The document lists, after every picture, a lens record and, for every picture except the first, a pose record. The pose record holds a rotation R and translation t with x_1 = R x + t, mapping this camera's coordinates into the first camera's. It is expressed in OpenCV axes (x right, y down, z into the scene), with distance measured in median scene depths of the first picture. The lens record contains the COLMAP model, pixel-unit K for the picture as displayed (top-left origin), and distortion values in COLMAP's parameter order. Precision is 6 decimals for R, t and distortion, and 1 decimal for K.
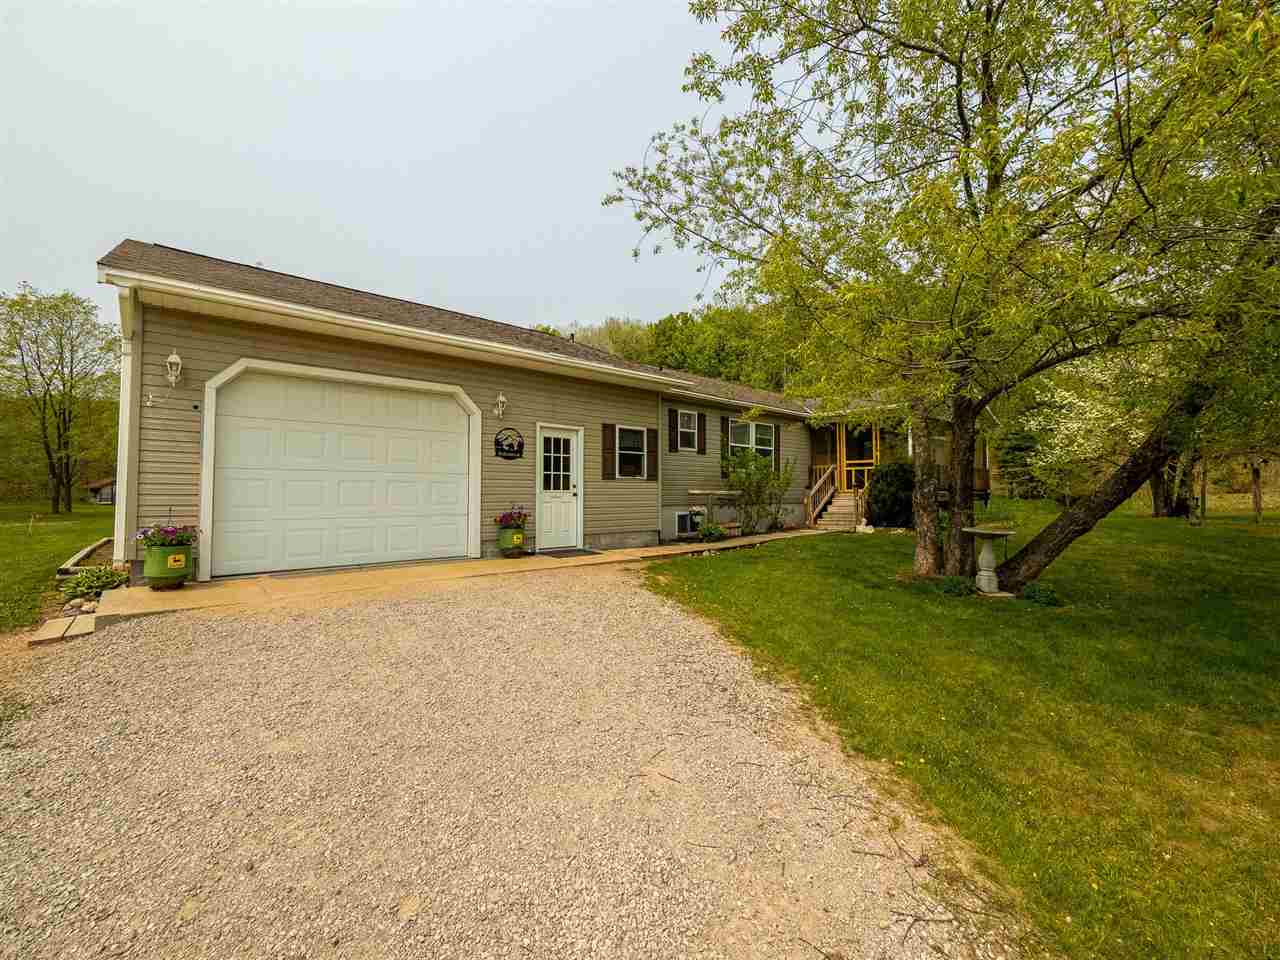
lens RADIAL K [[537.2, 0, 648.0], [0, 537.2, 477.1], [0, 0, 1]] dist [-0.009709, -0.000606]
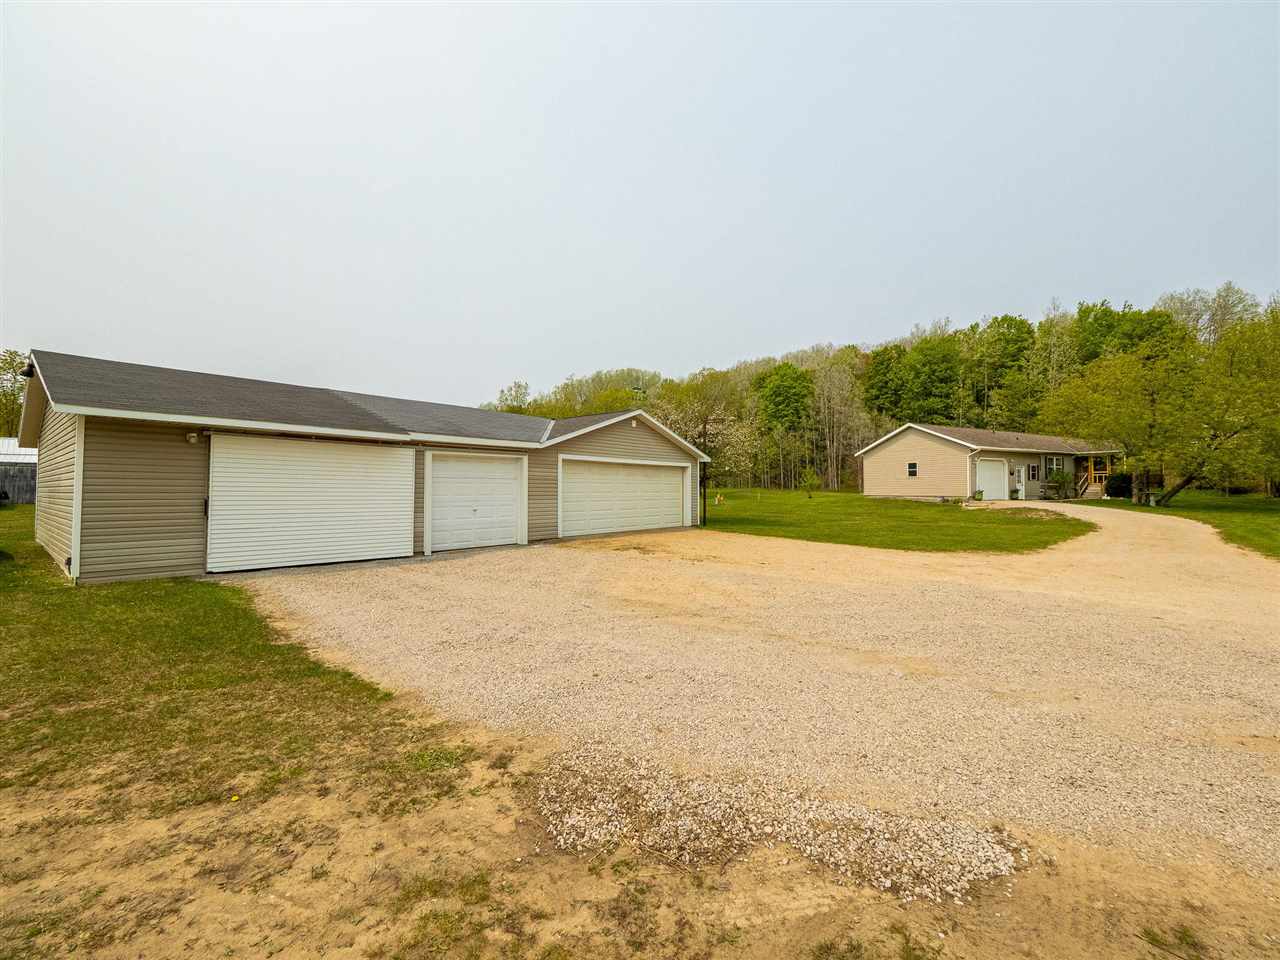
lens RADIAL K [[537.2, 0, 648.0], [0, 537.2, 477.1], [0, 0, 1]] dist [-0.009709, -0.000606]
pose [[0.971615, -0.004446, -0.236527, -1.241871], [0.006519, 0.999947, 0.007980, -0.045603], [0.236478, -0.009296, 0.971592, -2.226290]]
